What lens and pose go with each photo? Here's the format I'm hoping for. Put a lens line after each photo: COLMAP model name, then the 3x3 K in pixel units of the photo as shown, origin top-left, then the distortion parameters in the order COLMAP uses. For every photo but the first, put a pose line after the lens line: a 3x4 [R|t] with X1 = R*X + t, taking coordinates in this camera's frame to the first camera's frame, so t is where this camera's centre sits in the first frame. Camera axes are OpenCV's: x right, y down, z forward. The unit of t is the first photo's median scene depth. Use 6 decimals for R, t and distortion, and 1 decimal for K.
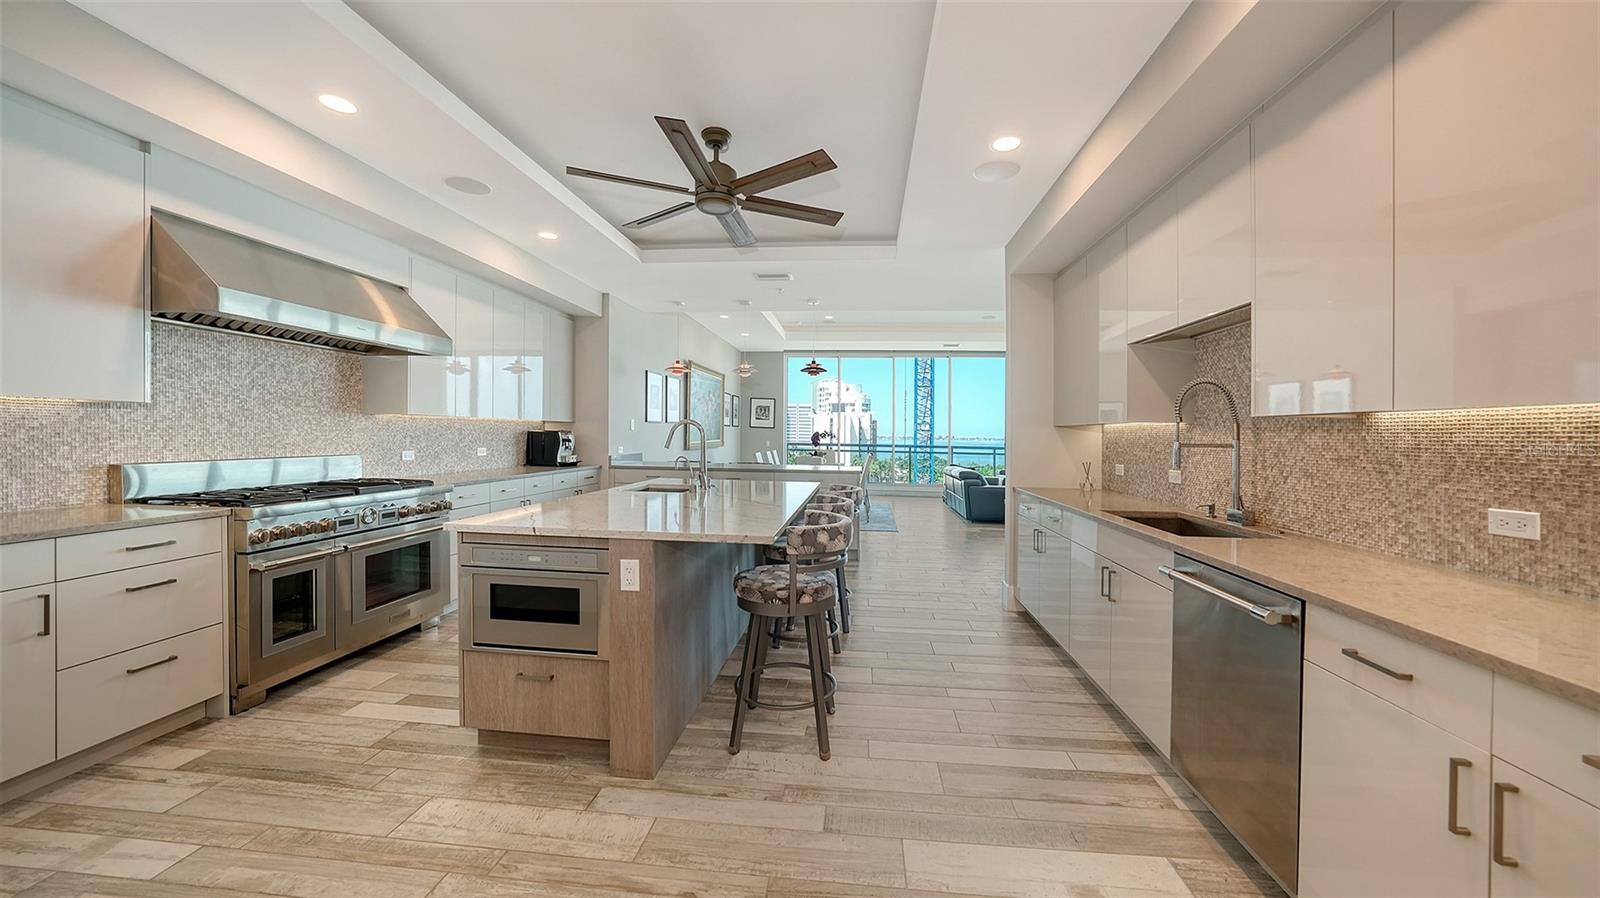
lens RADIAL K [[552.0, 0, 837.3], [0, 552.0, 438.1], [0, 0, 1]] dist [-0.018513, 0.001811]
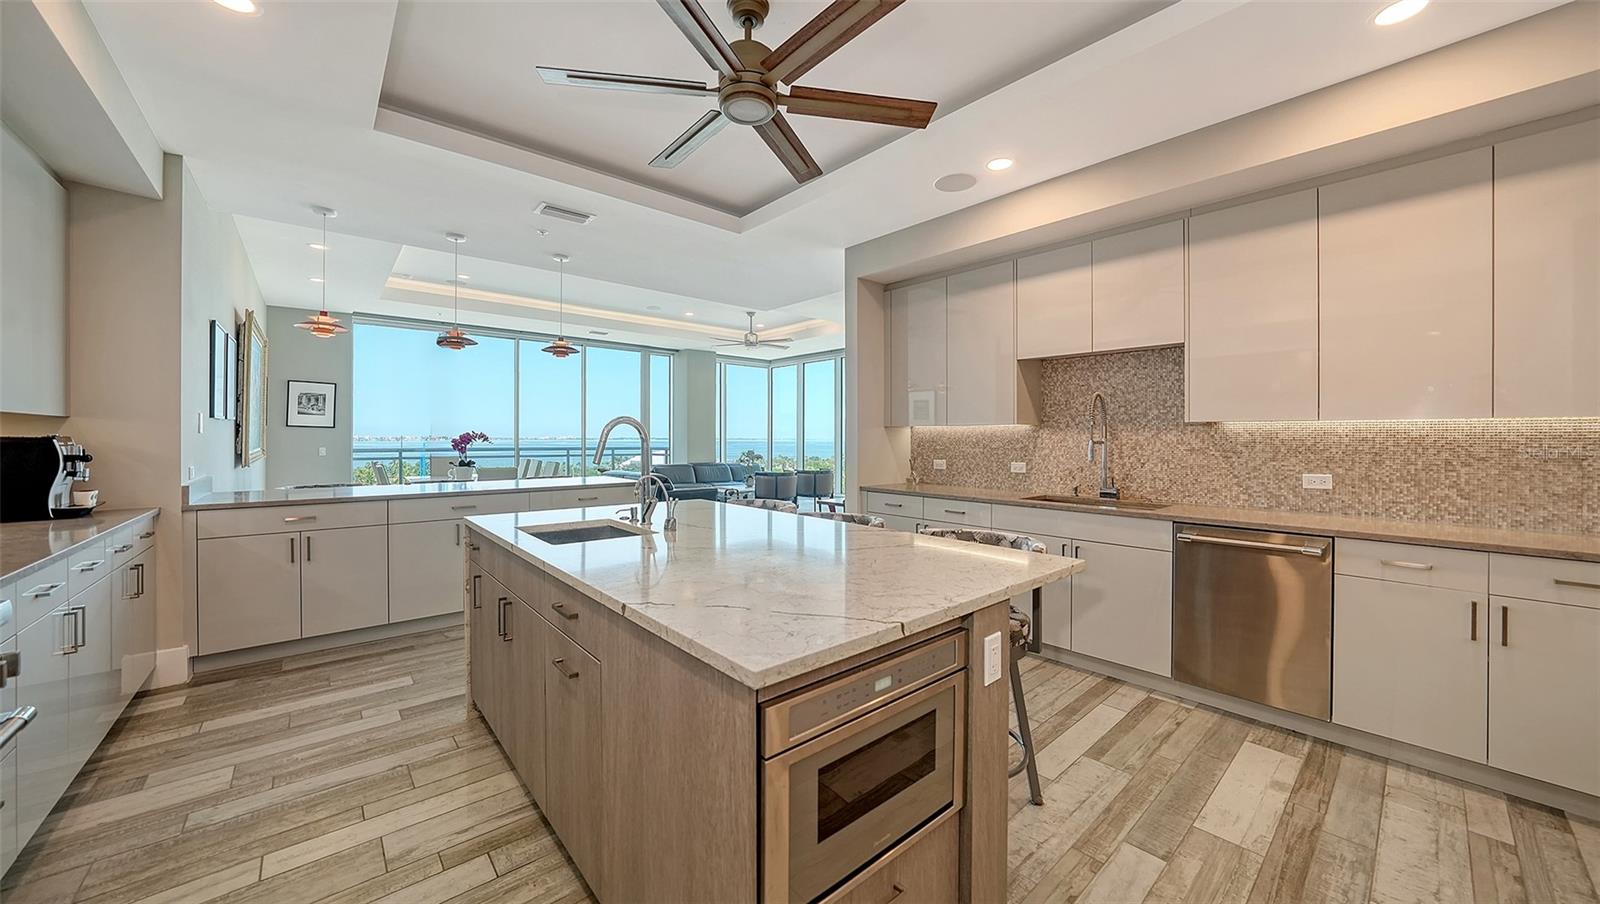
lens RADIAL K [[556.8, 0, 796.1], [0, 556.8, 443.0], [0, 0, 1]] dist [-0.015085, 0.000209]
pose [[0.706446, -0.019752, 0.707491, -0.882471], [0.012274, 0.999802, 0.015656, -0.016819], [-0.707660, -0.002376, 0.706549, 0.618866]]
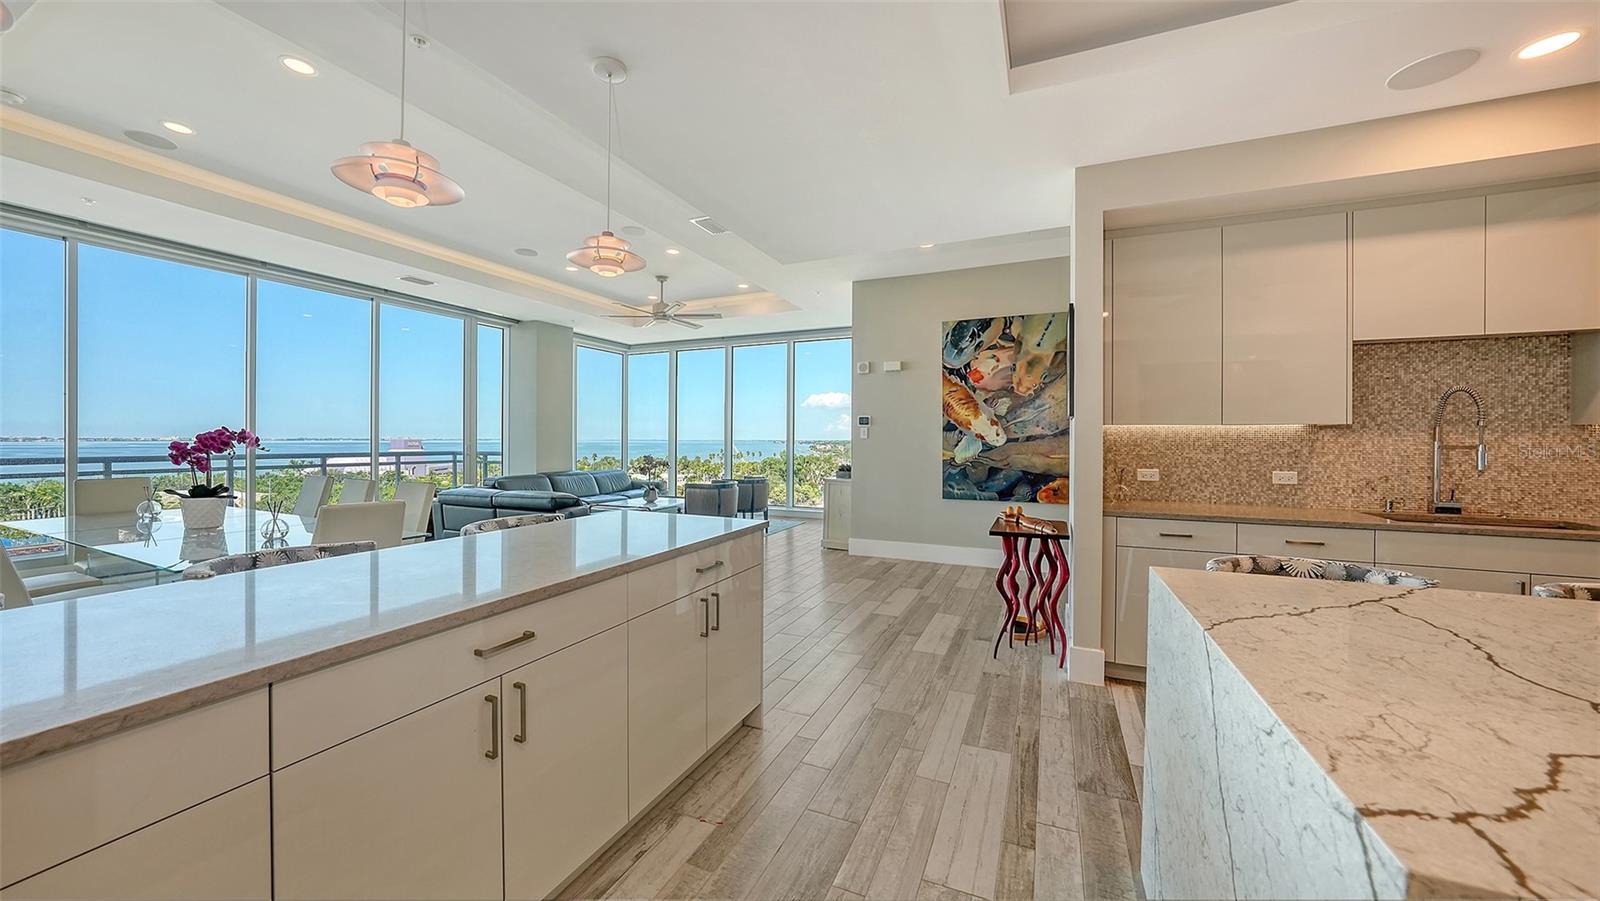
lens RADIAL K [[543.5, 0, 809.7], [0, 543.5, 448.2], [0, 0, 1]] dist [-0.016743, 0.000566]
pose [[0.337222, -0.028977, 0.940979, -0.833657], [0.007529, 0.999577, 0.028084, -0.025499], [-0.941395, -0.002386, 0.337297, 2.059854]]
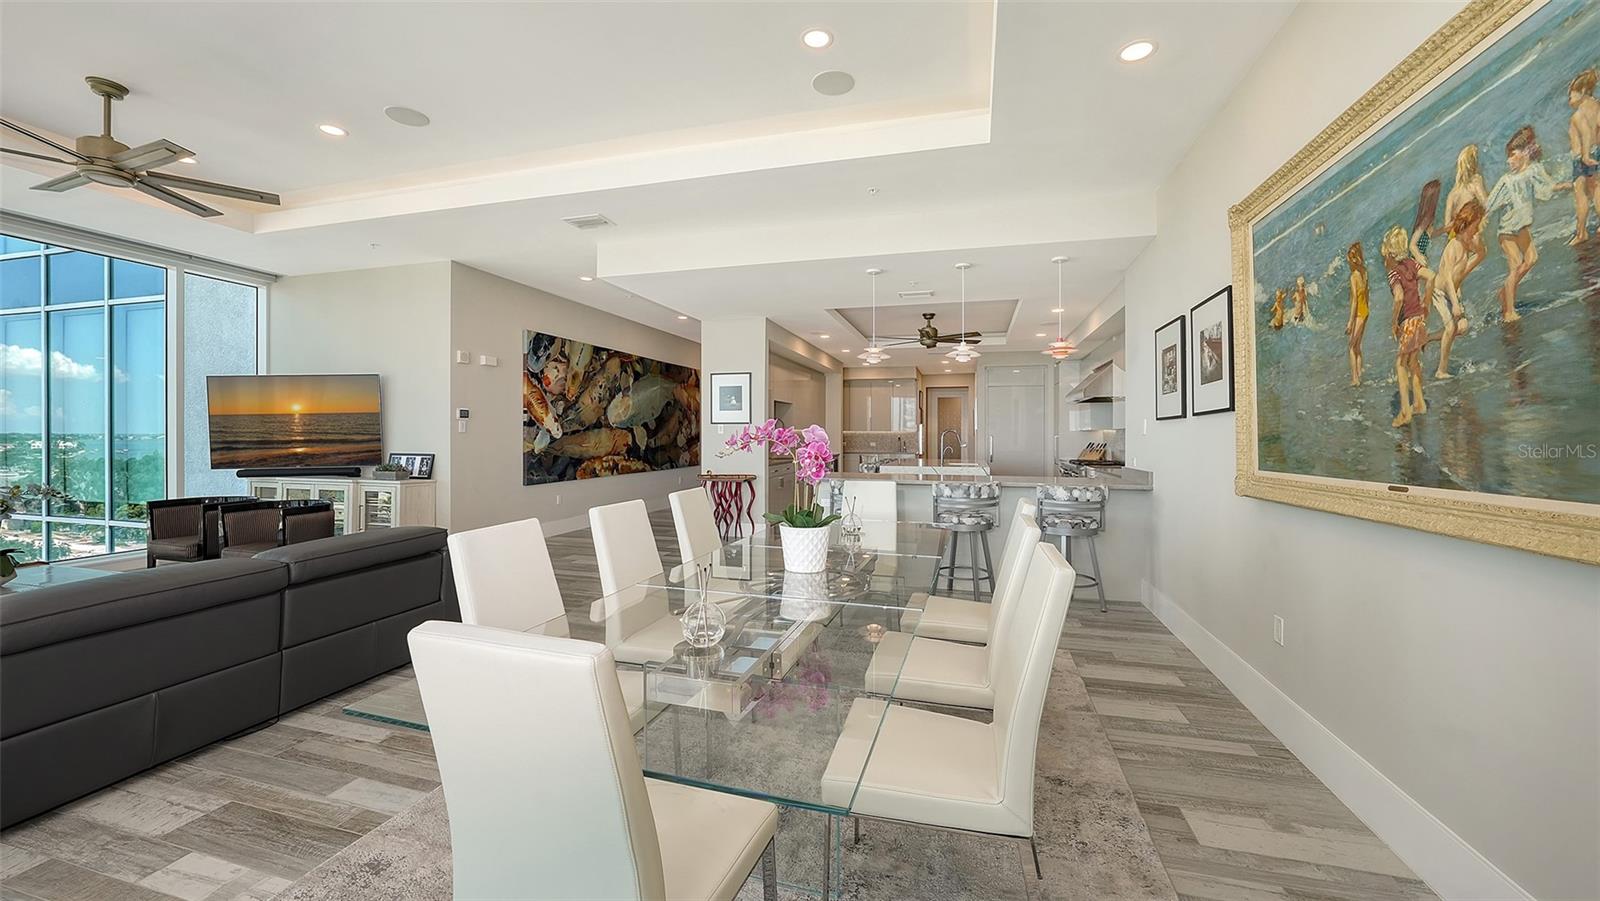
lens RADIAL K [[605.4, 0, 792.8], [0, 605.4, 438.1], [0, 0, 1]] dist [-0.000356, 0.001313]
pose [[-0.973146, -0.022281, 0.229109, -0.328670], [-0.018685, 0.999666, 0.017854, -0.049906], [-0.229431, 0.013094, -0.973237, 5.213886]]
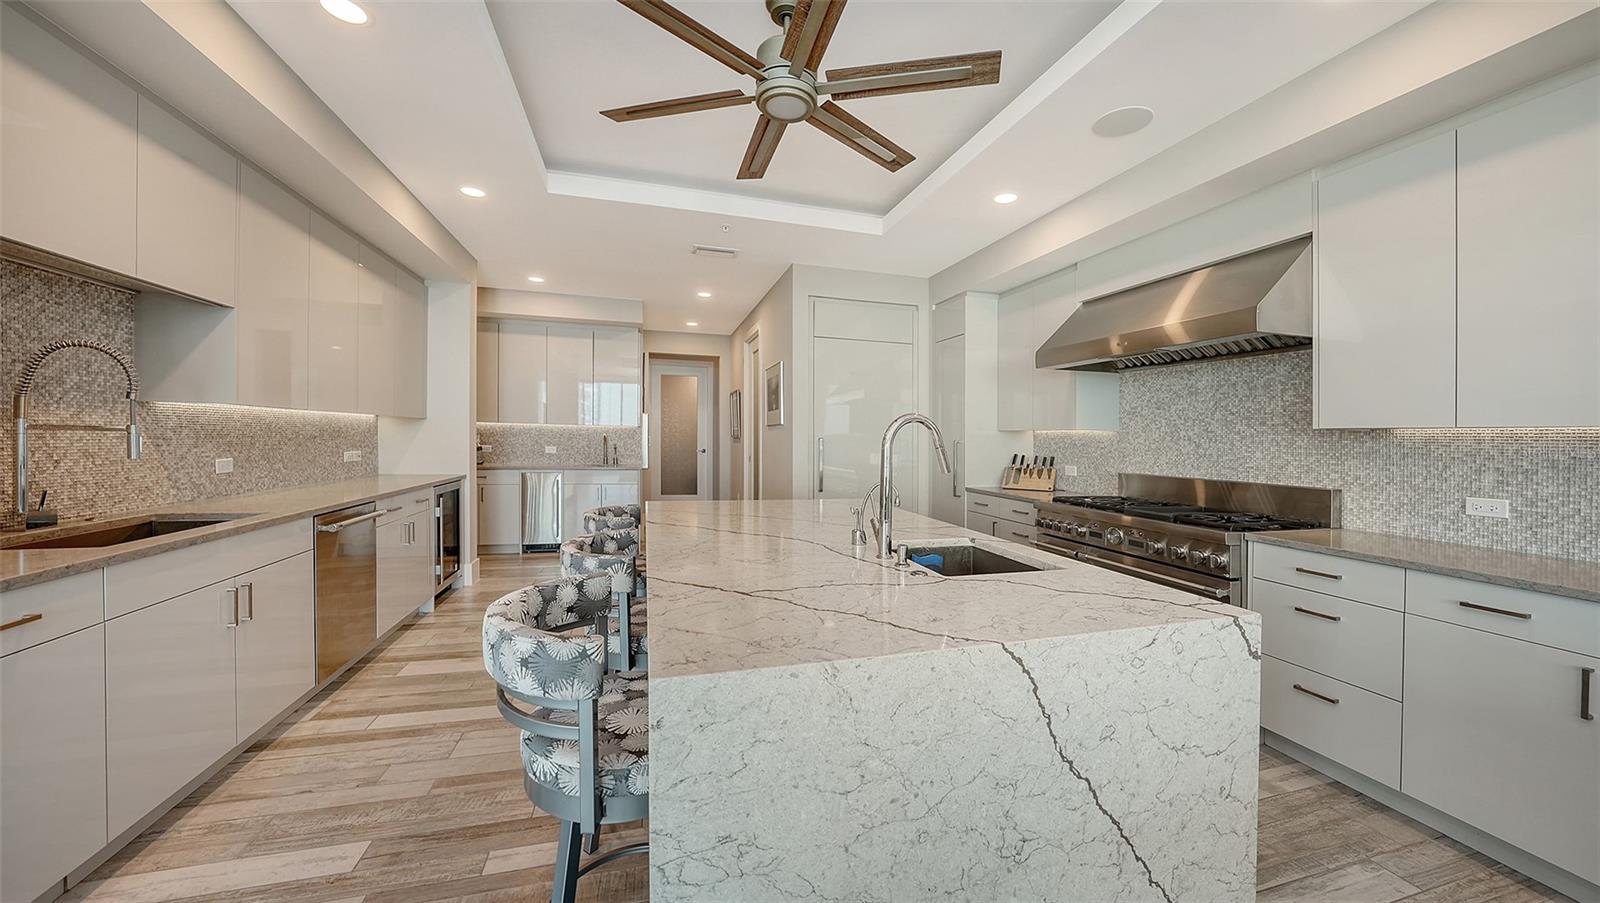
lens RADIAL K [[556.8, 0, 805.1], [0, 556.8, 440.8], [0, 0, 1]] dist [-0.015085, 0.000209]
pose [[-0.942131, -0.035185, -0.333394, -0.000842], [-0.040246, 0.999155, 0.008282, -0.015926], [0.332821, 0.021220, -0.942751, 2.256203]]
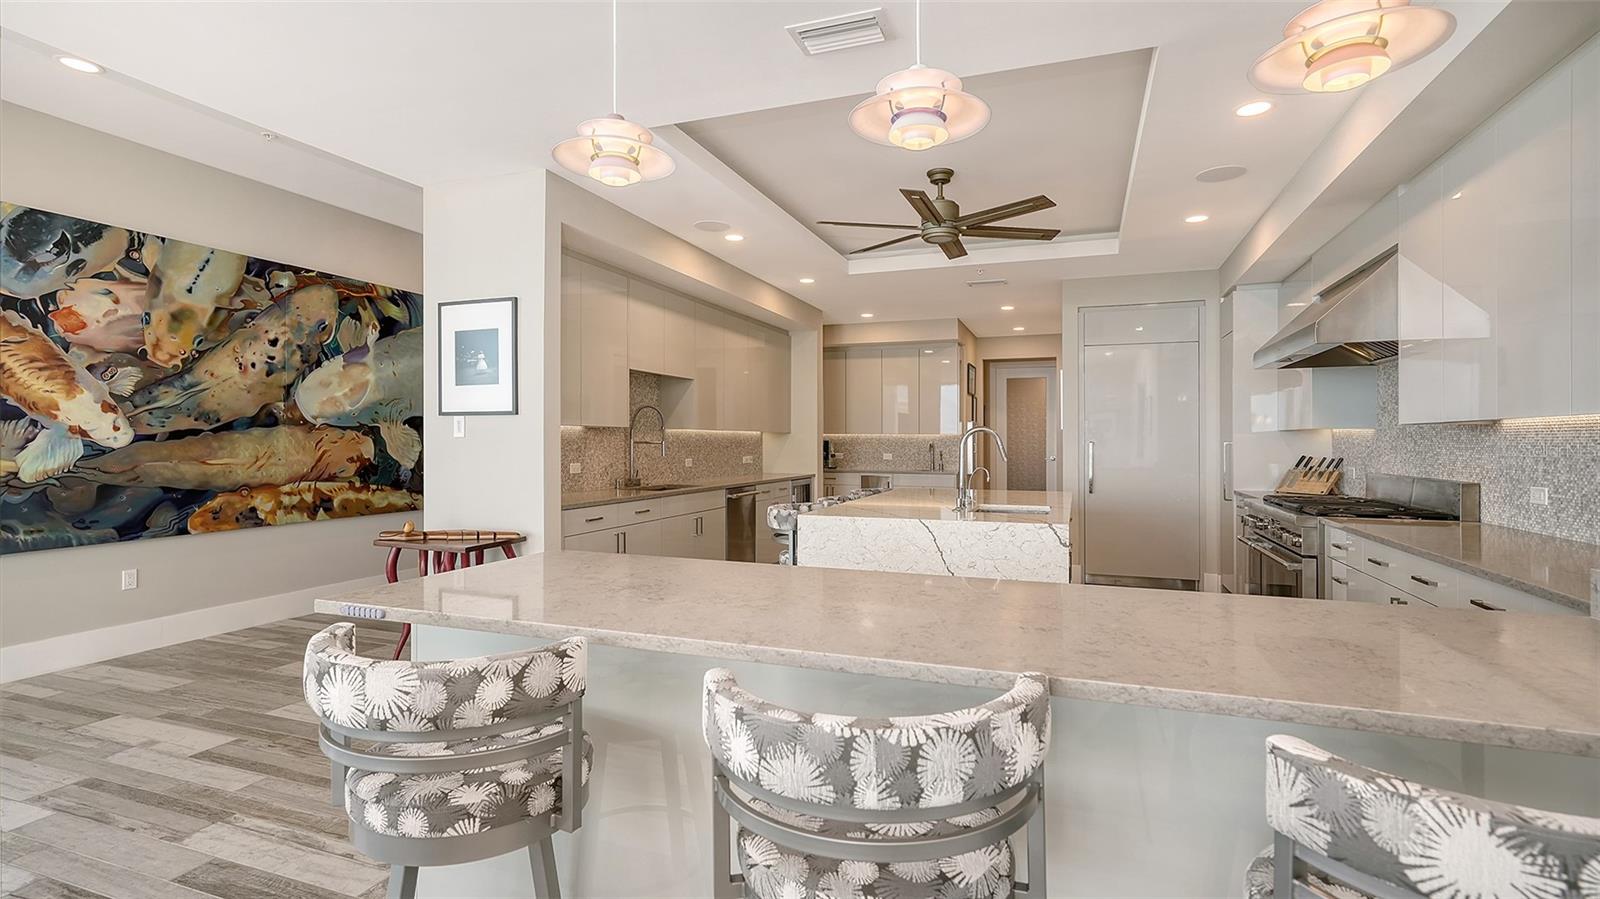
lens RADIAL K [[756.0, 0, 804.2], [0, 756.0, 439.0], [0, 0, 1]] dist [0.004702, 0.000859]
pose [[-0.955640, -0.019802, 0.293872, -0.544840], [-0.017270, 0.999788, 0.011210, -0.036818], [-0.294032, 0.005638, -0.955779, 3.490805]]
